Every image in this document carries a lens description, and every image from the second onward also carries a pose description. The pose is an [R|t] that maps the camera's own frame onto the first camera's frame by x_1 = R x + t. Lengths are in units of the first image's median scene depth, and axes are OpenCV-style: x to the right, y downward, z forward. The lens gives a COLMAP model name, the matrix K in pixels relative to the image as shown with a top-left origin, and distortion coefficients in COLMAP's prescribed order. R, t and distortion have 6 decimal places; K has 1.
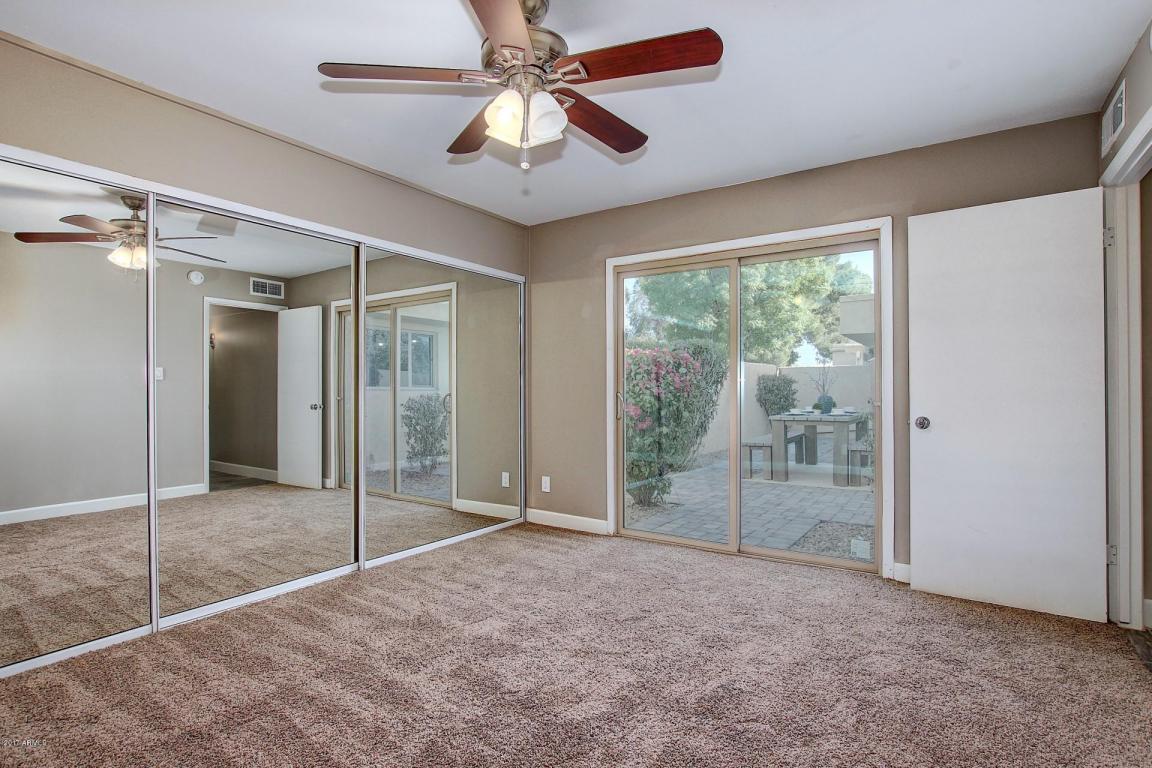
lens RADIAL K [[548.7, 0, 573.6], [0, 548.7, 389.5], [0, 0, 1]] dist [-0.010247, -0.000616]
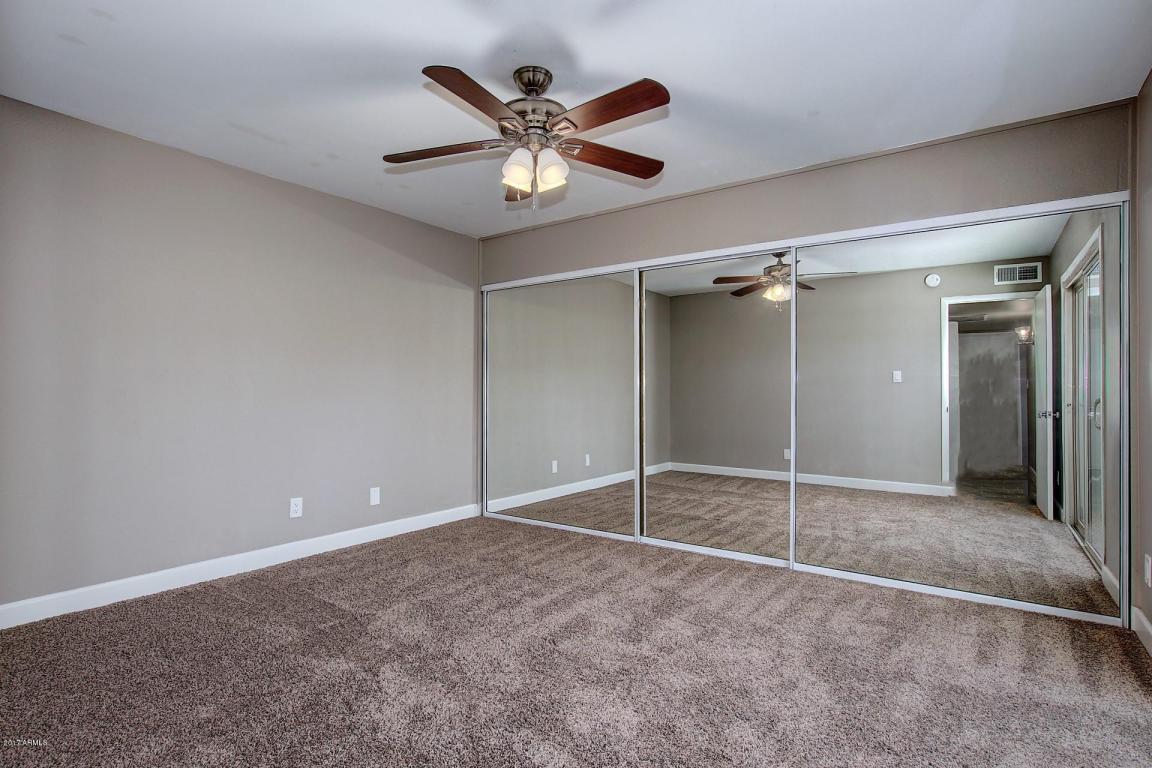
lens RADIAL K [[548.7, 0, 573.6], [0, 548.7, 389.5], [0, 0, 1]] dist [-0.010247, -0.000616]
pose [[0.007873, 0.002195, -0.999967, 0.639070], [0.007493, 0.999969, 0.002254, -0.014626], [0.999941, -0.007511, 0.007857, 0.584588]]
